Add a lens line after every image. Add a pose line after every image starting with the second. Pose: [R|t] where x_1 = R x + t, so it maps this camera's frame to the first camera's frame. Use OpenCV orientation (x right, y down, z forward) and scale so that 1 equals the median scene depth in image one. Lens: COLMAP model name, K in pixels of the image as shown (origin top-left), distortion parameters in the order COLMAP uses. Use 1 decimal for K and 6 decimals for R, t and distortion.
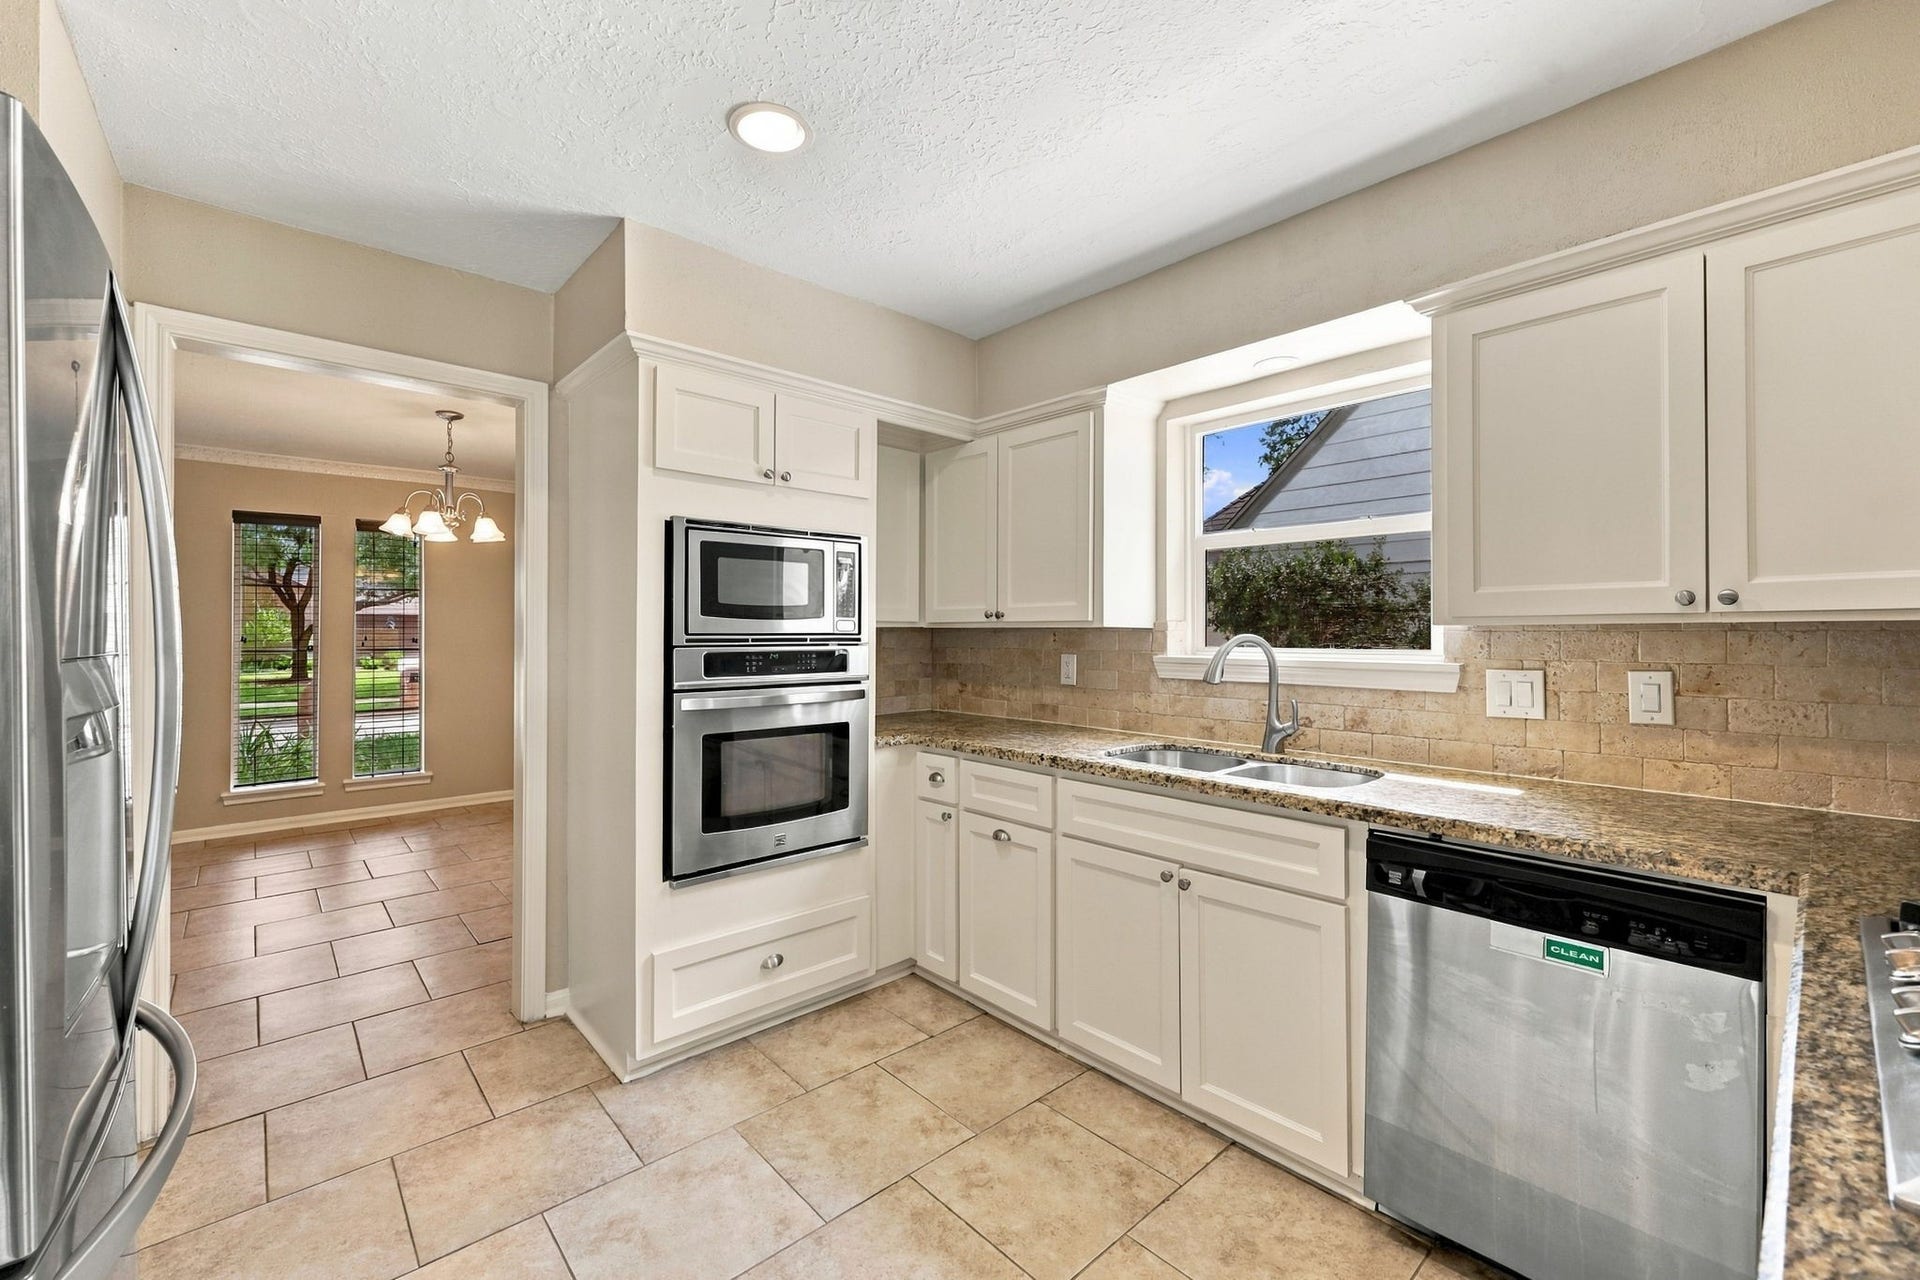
lens RADIAL K [[778.9, 0, 960.0], [0, 778.9, 640.0], [0, 0, 1]] dist [0.000407, 0.000306]
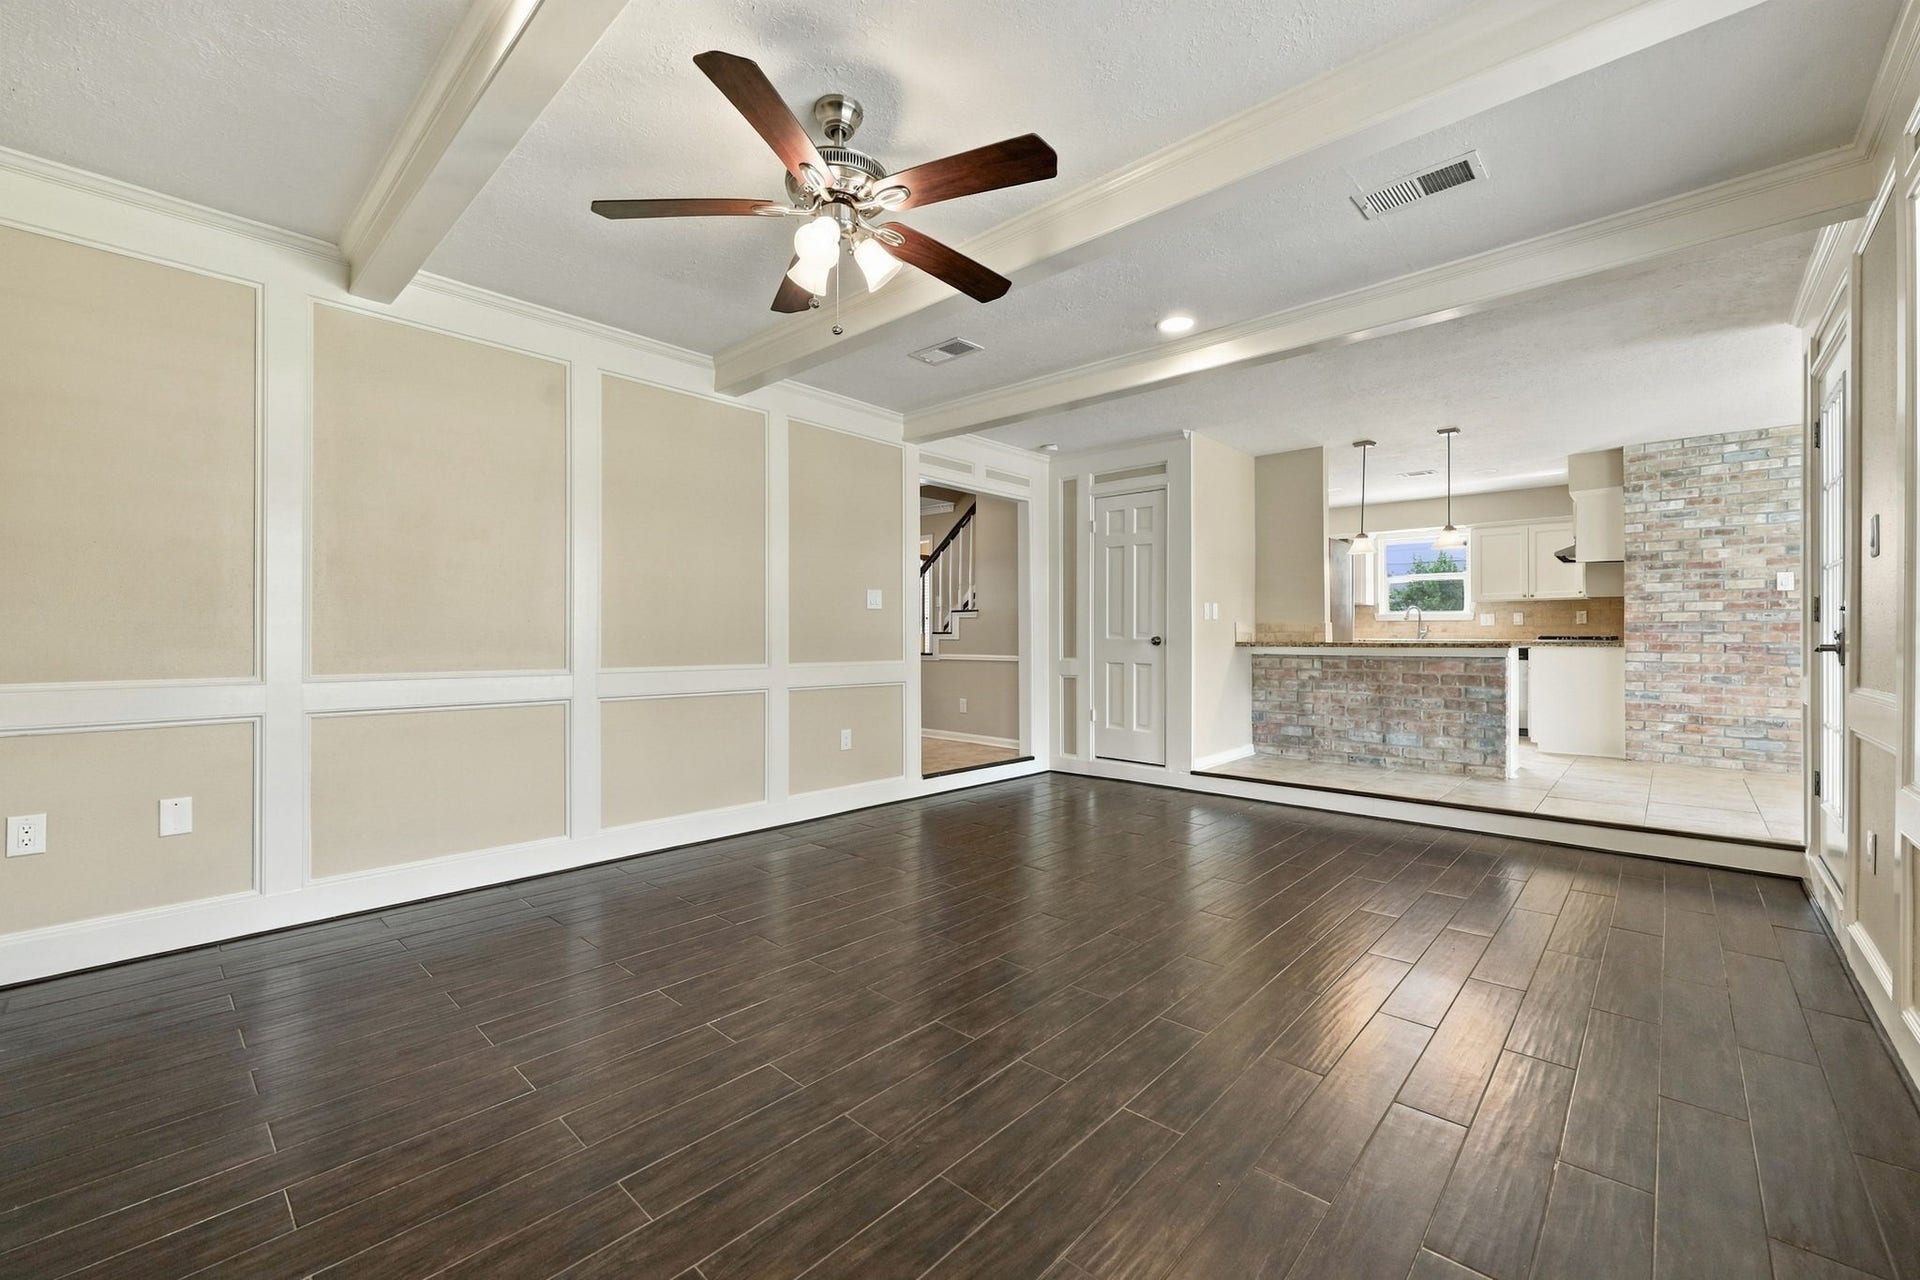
lens RADIAL K [[778.9, 0, 960.0], [0, 778.9, 640.0], [0, 0, 1]] dist [0.000407, 0.000306]
pose [[0.996128, -0.001769, 0.087899, -2.317142], [0.001777, 0.999998, -0.000011, 0.166323], [-0.087899, 0.000167, 0.996129, -2.723585]]
